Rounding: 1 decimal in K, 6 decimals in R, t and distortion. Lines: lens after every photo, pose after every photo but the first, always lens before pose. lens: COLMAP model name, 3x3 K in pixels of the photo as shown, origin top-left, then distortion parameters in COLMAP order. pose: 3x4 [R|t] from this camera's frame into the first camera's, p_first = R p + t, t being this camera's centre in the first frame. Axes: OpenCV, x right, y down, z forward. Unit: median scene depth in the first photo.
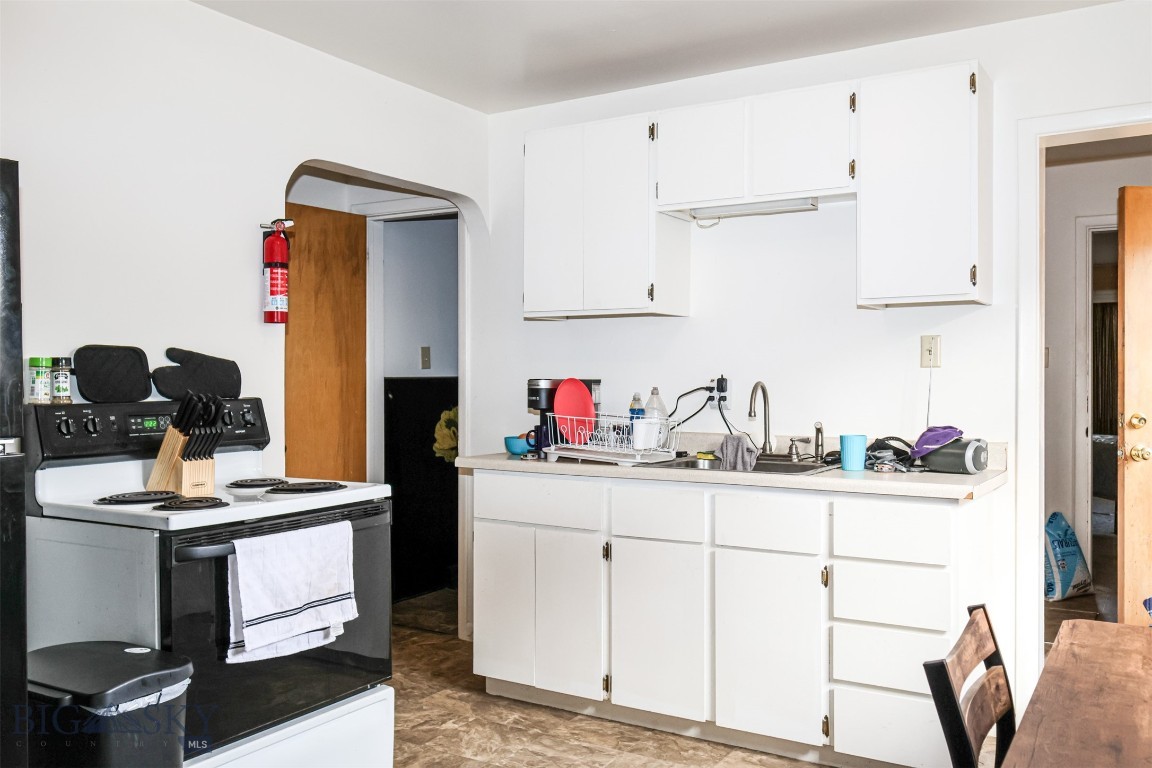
lens RADIAL K [[968.0, 0, 576.0], [0, 968.0, 384.0], [0, 0, 1]] dist [-0.004884, -0.001204]
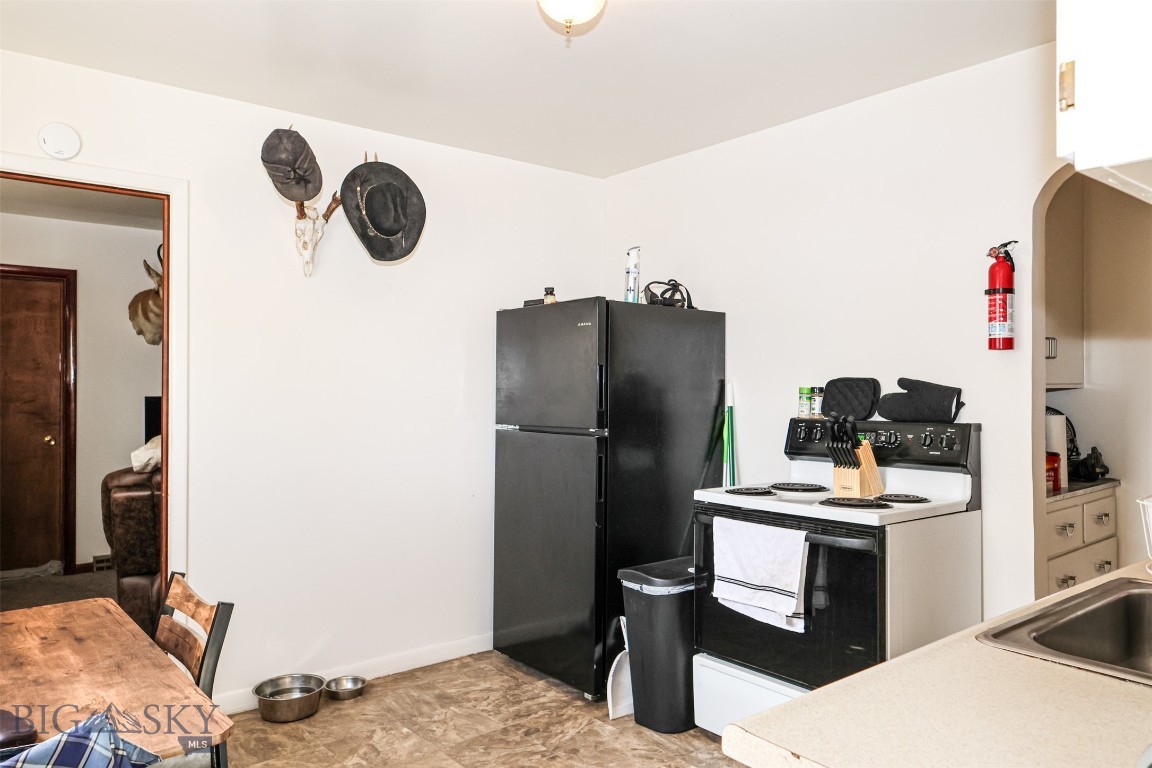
lens RADIAL K [[797.6, 0, 581.2], [0, 797.6, 382.5], [0, 0, 1]] dist [-0.003258, 0.001422]
pose [[-0.314197, -0.001629, -0.949356, 0.623542], [-0.006661, 0.999978, 0.000488, -0.027558], [0.949334, 0.006477, -0.314201, 0.881863]]
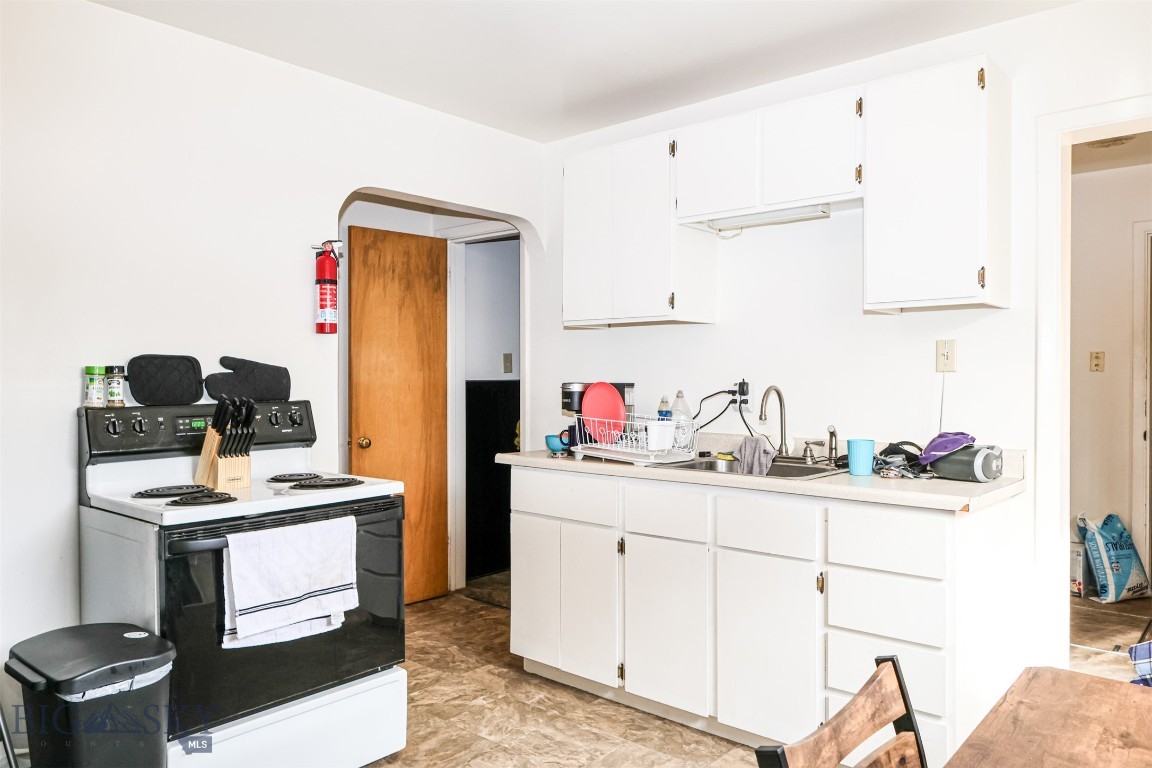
lens RADIAL K [[807.0, 0, 576.0], [0, 807.0, 384.0], [0, 0, 1]] dist [0.004092, 0.001320]
pose [[0.987034, 0.000216, -0.160508, 0.130433], [0.000073, 0.999998, 0.001794, -0.006525], [0.160508, -0.001782, 0.987033, 0.127731]]
